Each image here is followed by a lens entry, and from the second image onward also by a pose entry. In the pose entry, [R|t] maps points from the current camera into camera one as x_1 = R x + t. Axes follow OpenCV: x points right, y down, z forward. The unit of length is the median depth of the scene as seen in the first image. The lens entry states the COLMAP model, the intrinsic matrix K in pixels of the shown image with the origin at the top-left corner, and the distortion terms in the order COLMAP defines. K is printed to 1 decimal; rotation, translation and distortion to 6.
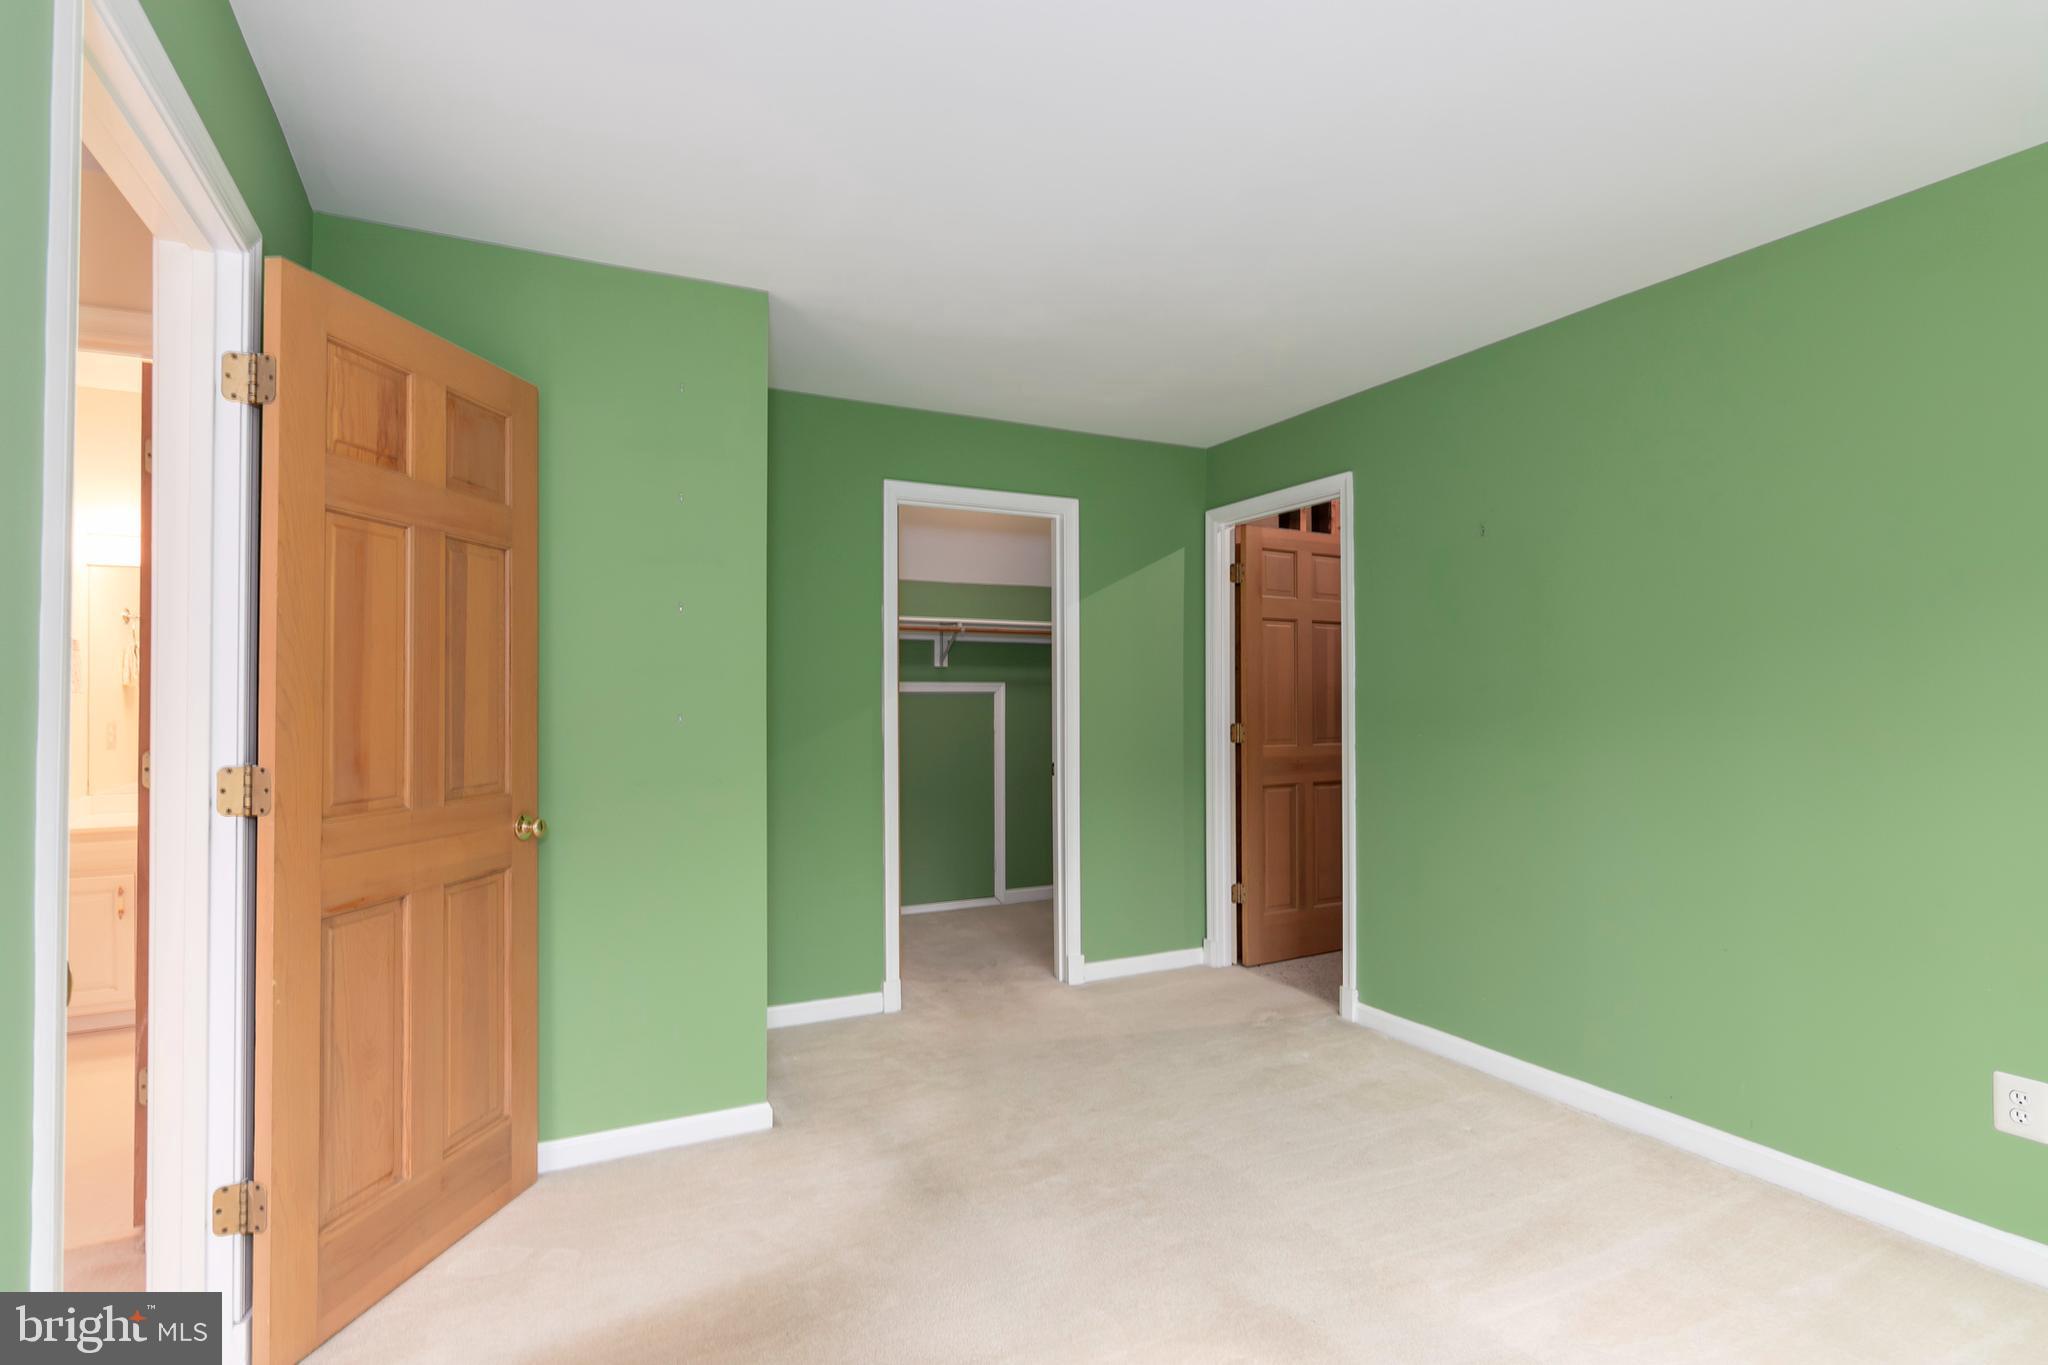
lens RADIAL K [[1011.6, 0, 1024.0], [0, 1011.6, 683.6], [0, 0, 1]] dist [0.000437, -0.000150]
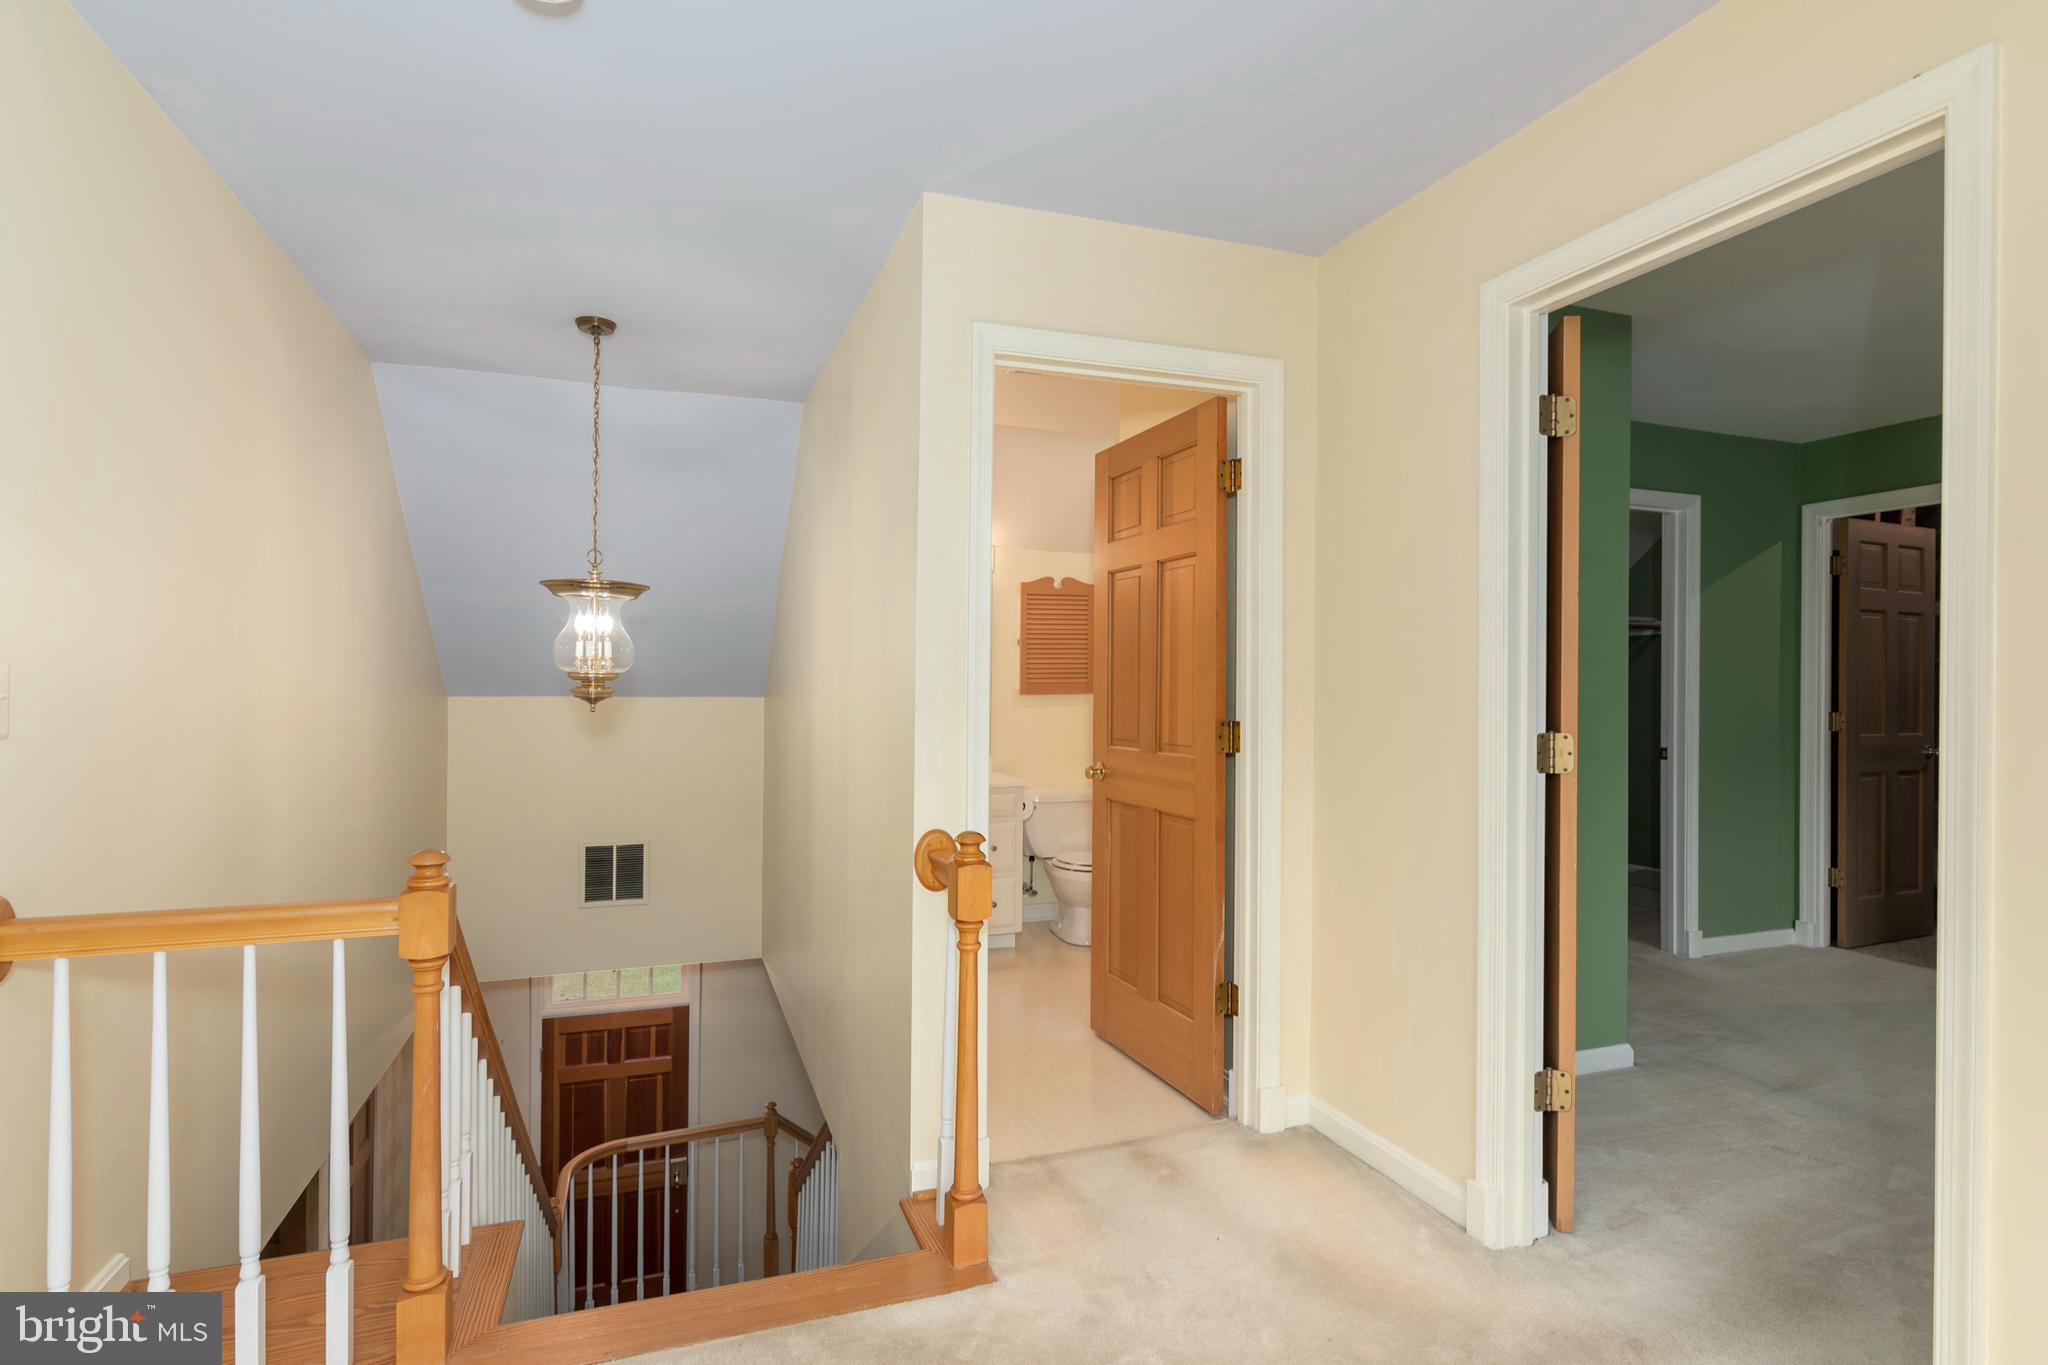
lens RADIAL K [[1011.6, 0, 1024.1], [0, 1011.6, 683.5], [0, 0, 1]] dist [0.000437, -0.000150]
pose [[0.993657, 0.008744, -0.112109, -0.492194], [-0.007486, 0.999904, 0.011642, 0.004474], [0.112200, -0.010729, 0.993628, -0.113427]]
